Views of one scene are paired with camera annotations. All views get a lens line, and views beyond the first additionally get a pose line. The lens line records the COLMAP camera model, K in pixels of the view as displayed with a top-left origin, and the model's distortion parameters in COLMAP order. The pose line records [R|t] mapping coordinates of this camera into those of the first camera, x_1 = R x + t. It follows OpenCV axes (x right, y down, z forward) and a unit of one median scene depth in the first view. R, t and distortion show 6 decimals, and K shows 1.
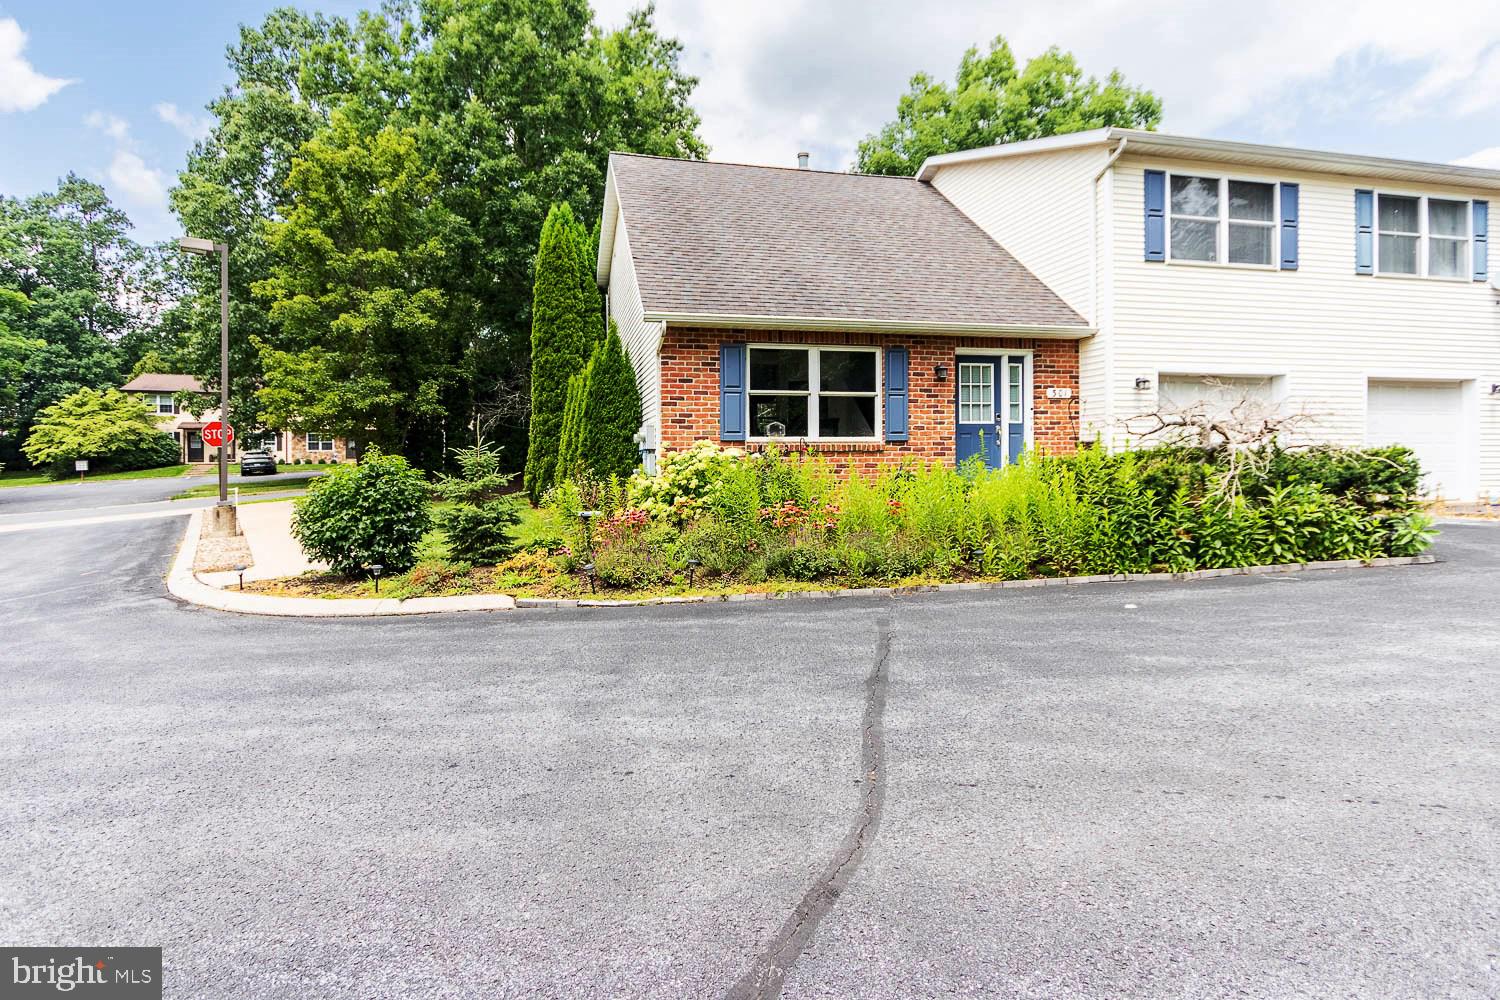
lens RADIAL K [[722.0, 0, 730.1], [0, 722.0, 463.0], [0, 0, 1]] dist [0.003697, -0.000634]
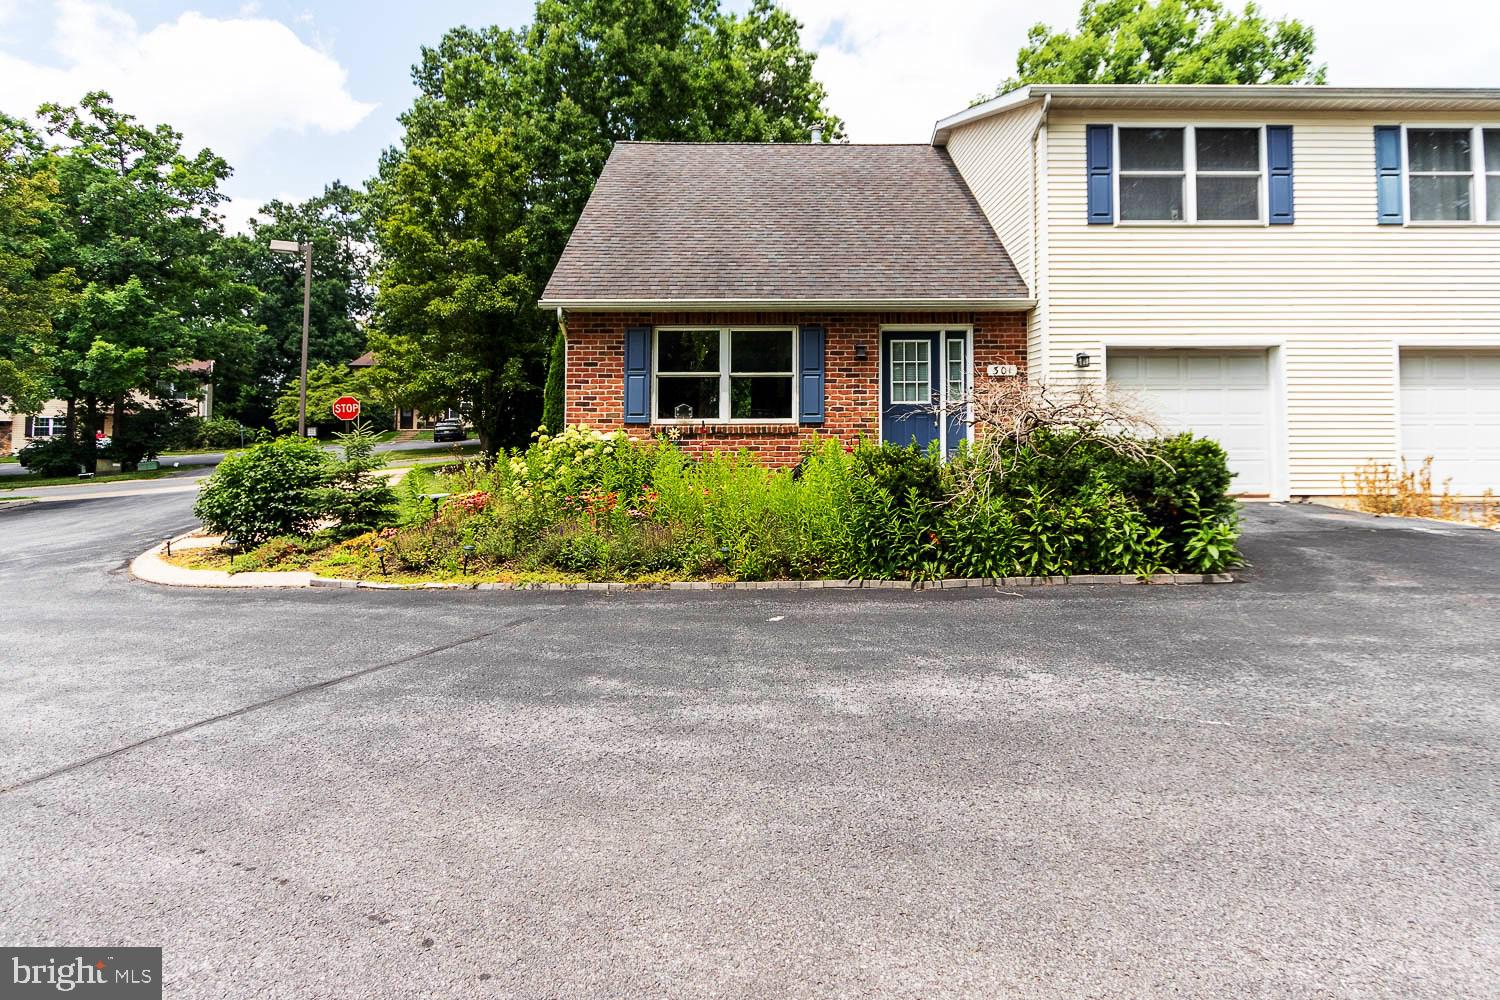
lens RADIAL K [[722.0, 0, 708.2], [0, 722.0, 401.6], [0, 0, 1]] dist [0.003697, -0.000634]
pose [[0.980377, -0.004592, -0.197077, 0.274568], [-0.004056, 0.999047, -0.043454, -0.015808], [0.197089, 0.043400, 0.979425, 0.029452]]
